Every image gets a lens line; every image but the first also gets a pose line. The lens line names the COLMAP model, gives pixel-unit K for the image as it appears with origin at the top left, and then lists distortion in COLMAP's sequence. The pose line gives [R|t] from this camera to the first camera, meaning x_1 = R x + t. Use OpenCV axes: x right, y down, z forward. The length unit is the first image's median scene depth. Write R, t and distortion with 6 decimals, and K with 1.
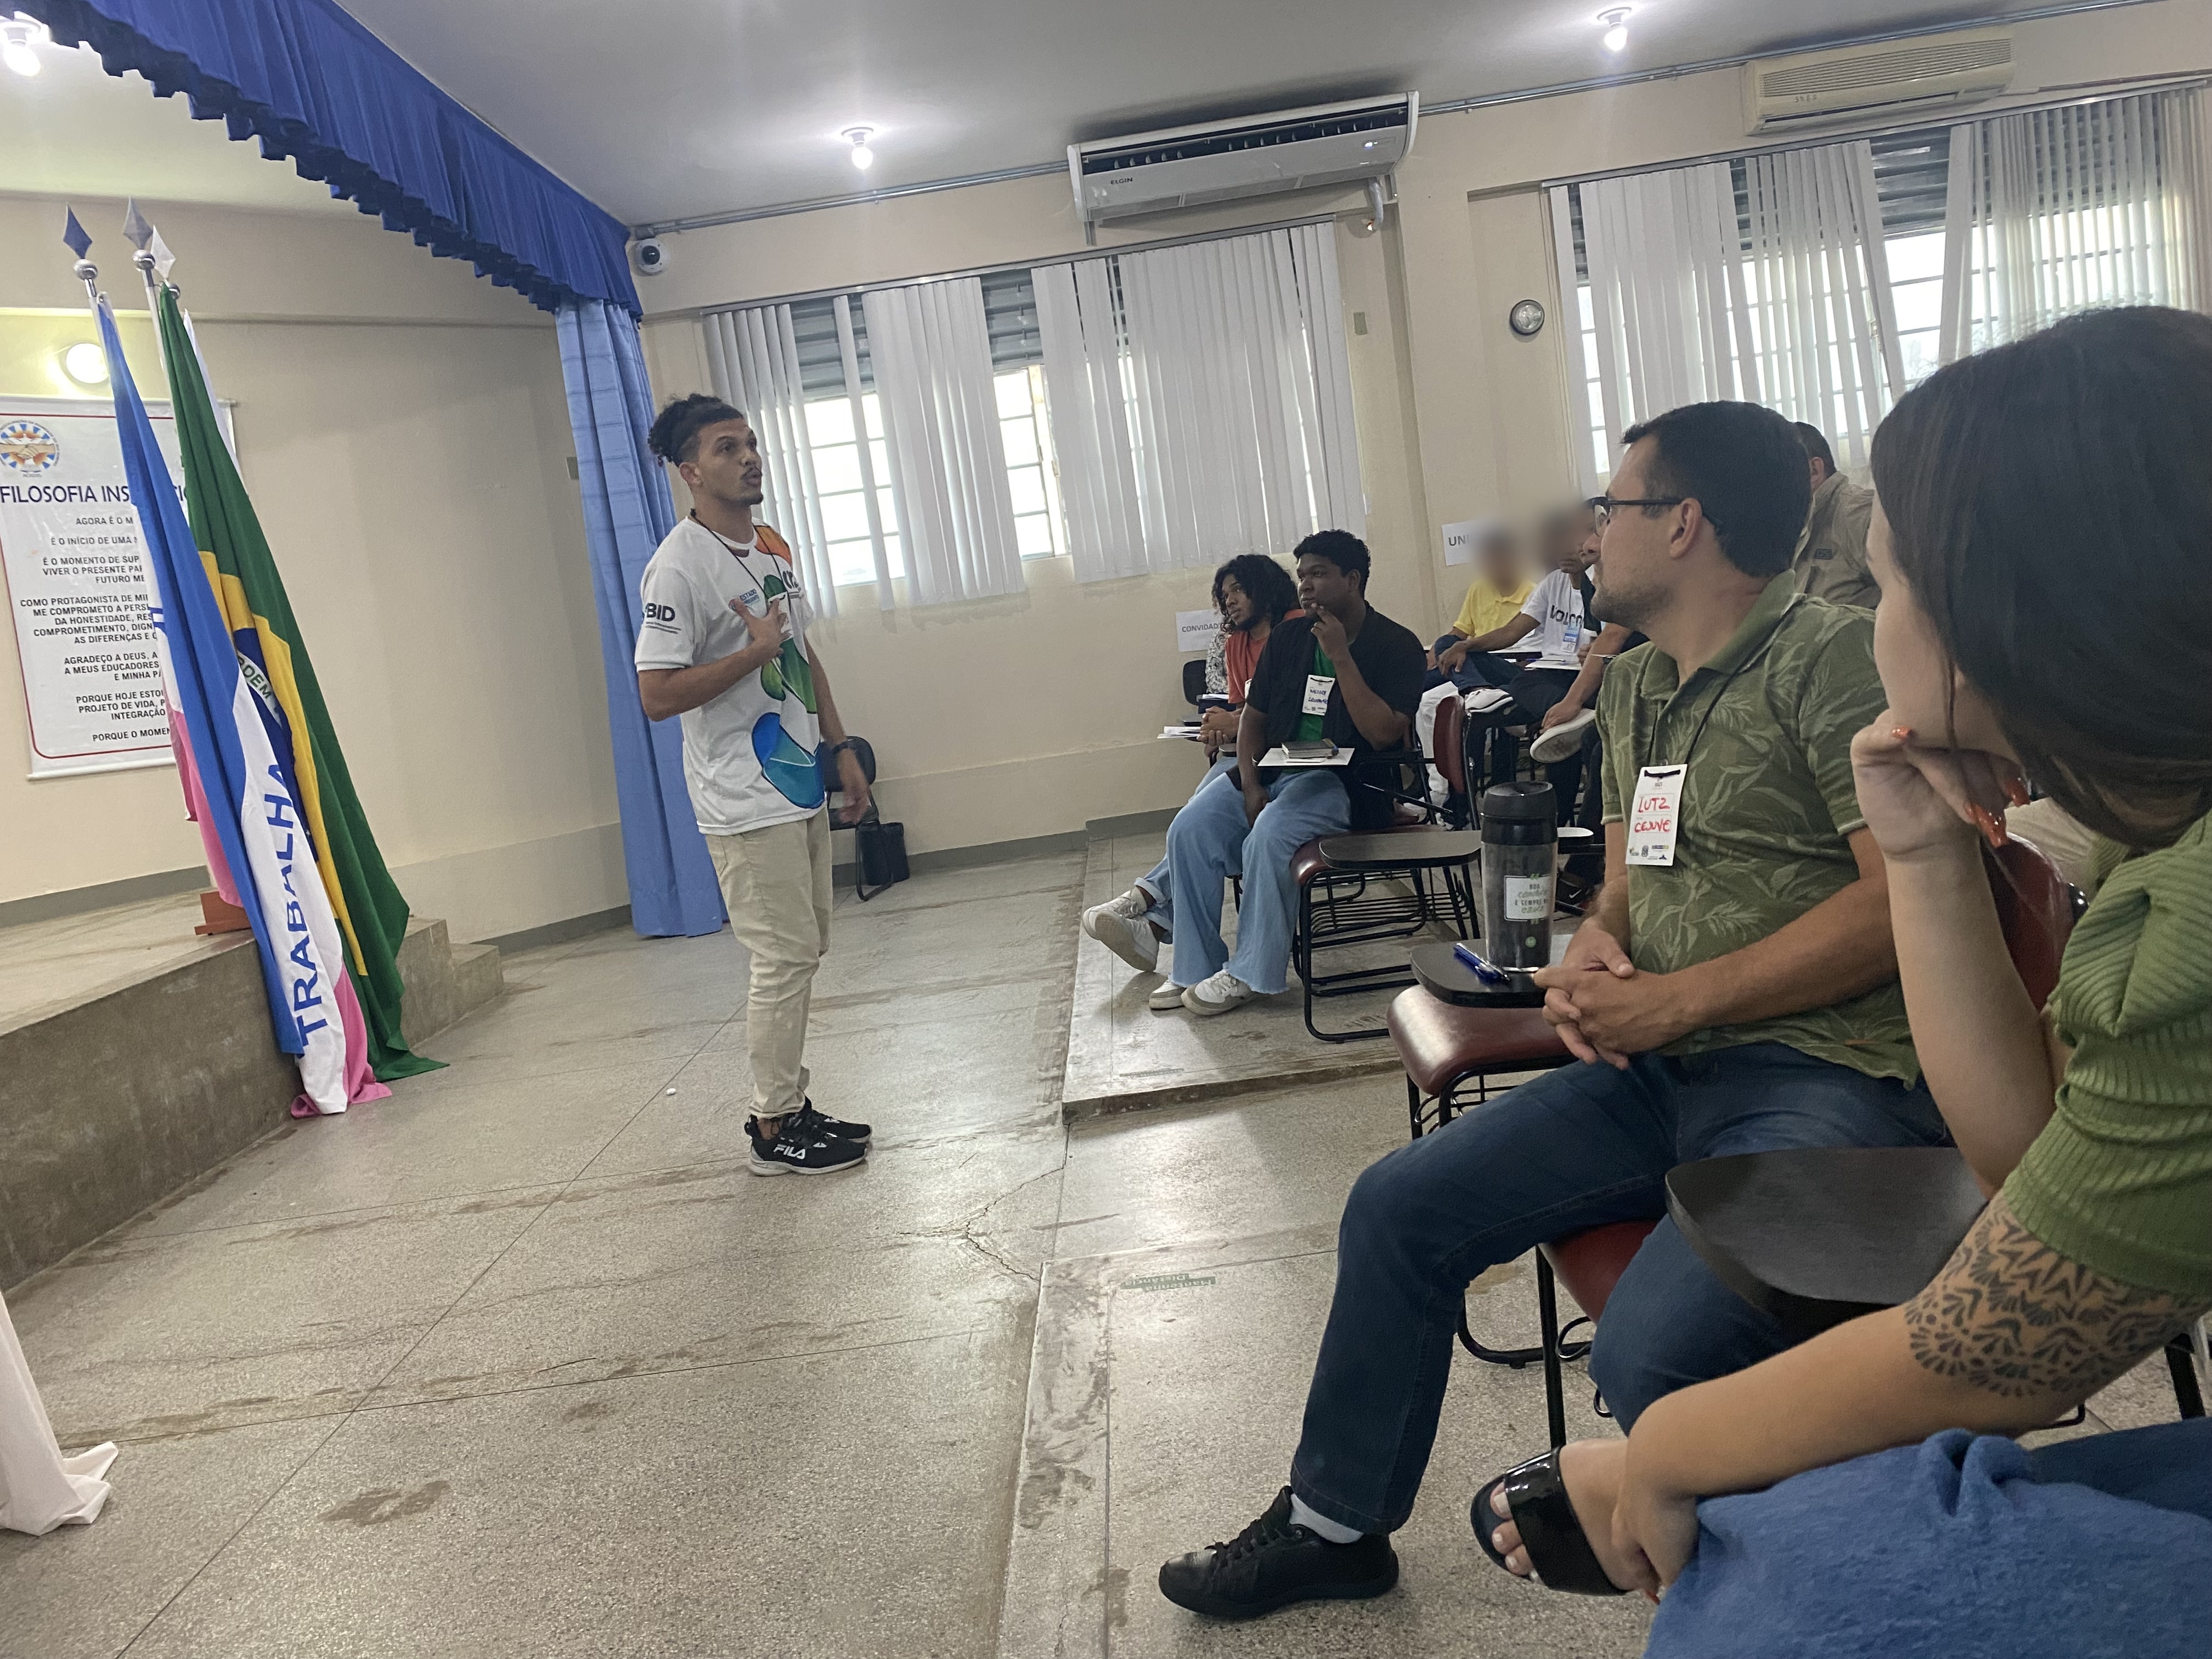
lens RADIAL K [[1668.9, 0, 1105.6], [0, 1668.9, 834.5], [0, 0, 1]] dist [0.006363, -0.001050]
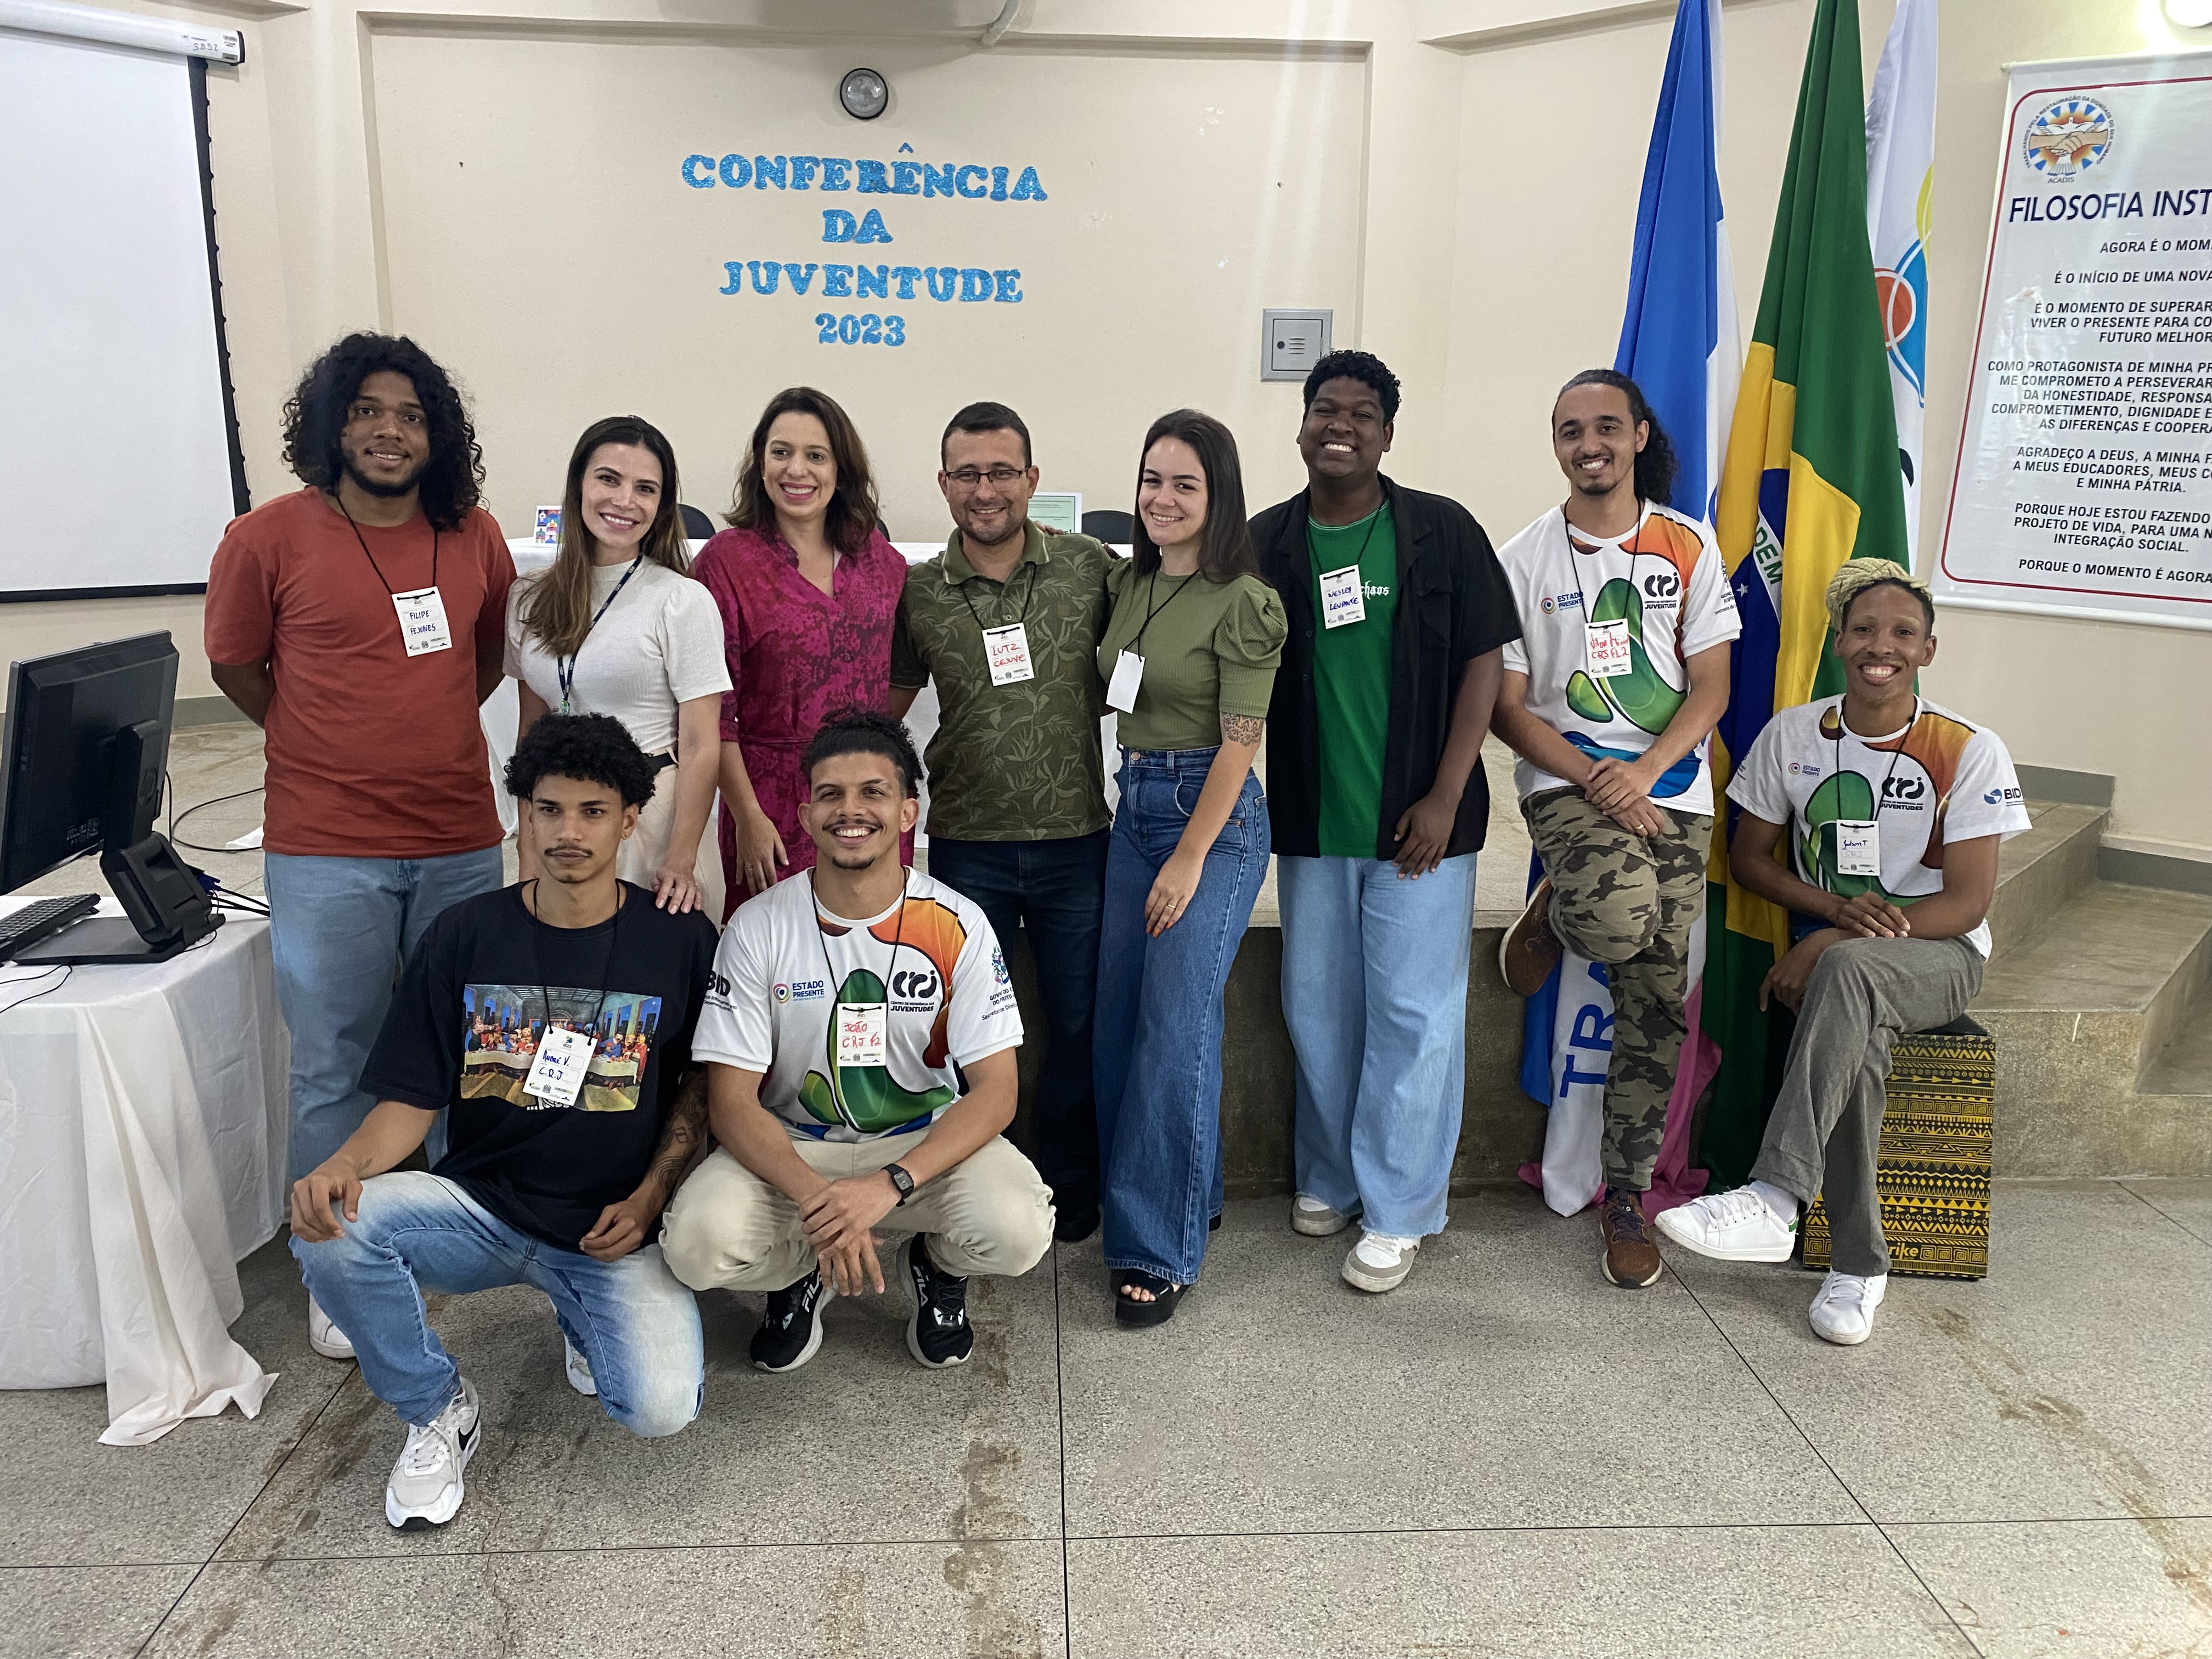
lens RADIAL K [[1668.9, 0, 1108.6], [0, 1668.9, 833.7], [0, 0, 1]] dist [0.006363, -0.001050]
pose [[0.050301, 0.352113, -0.934605, 0.089335], [-0.148229, 0.928058, 0.341669, -0.138755], [0.987673, 0.121349, 0.098876, 0.561209]]
